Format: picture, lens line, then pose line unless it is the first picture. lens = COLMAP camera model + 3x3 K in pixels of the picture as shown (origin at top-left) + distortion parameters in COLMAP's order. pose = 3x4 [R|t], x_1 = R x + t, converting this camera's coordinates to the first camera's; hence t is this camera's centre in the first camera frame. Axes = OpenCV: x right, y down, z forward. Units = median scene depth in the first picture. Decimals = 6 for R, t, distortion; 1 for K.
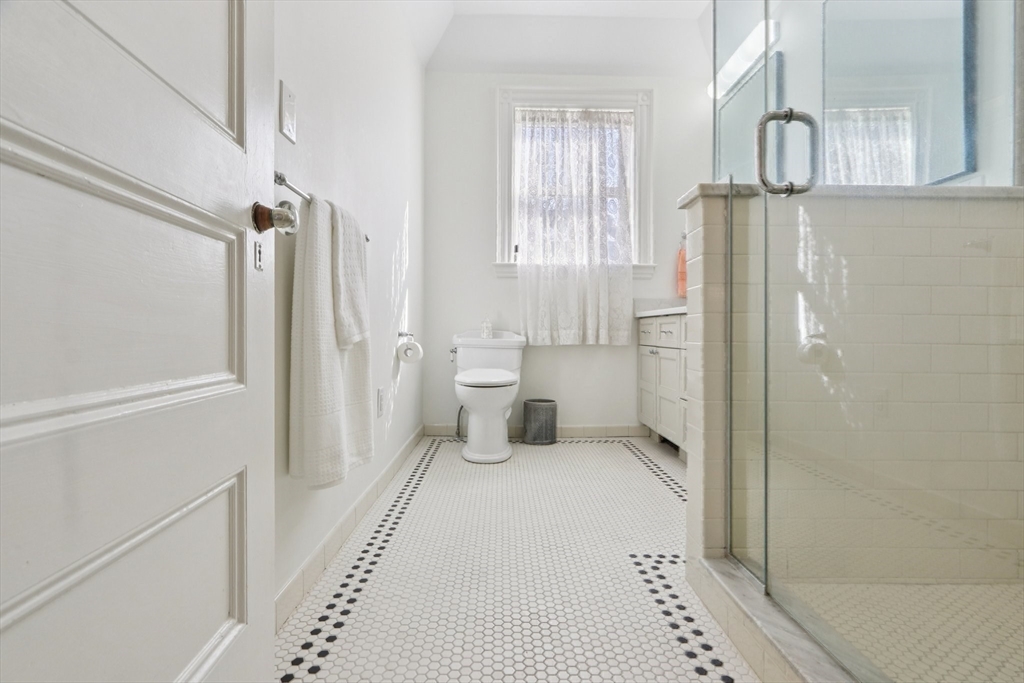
lens RADIAL K [[481.4, 0, 508.4], [0, 481.4, 338.5], [0, 0, 1]] dist [-0.001554, -0.001350]
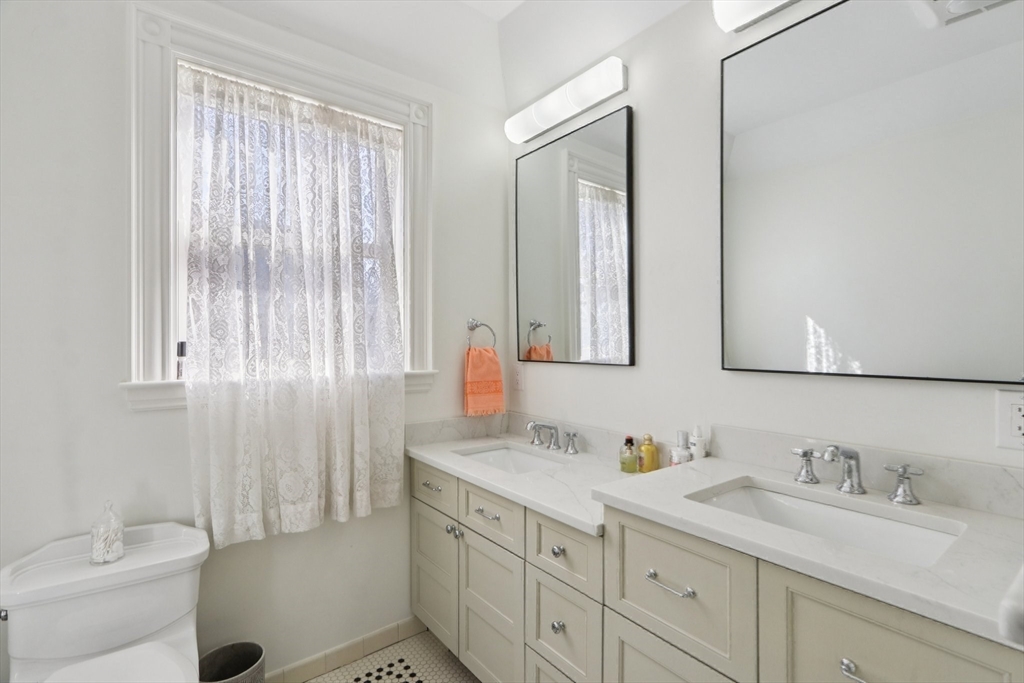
lens RADIAL K [[481.4, 0, 511.5], [0, 481.4, 344.5], [0, 0, 1]] dist [-0.001554, -0.001350]
pose [[0.804354, -0.007003, 0.594109, -0.004959], [0.000924, 0.999944, 0.010536, -0.197289], [-0.594149, -0.007925, 0.804316, 0.406358]]
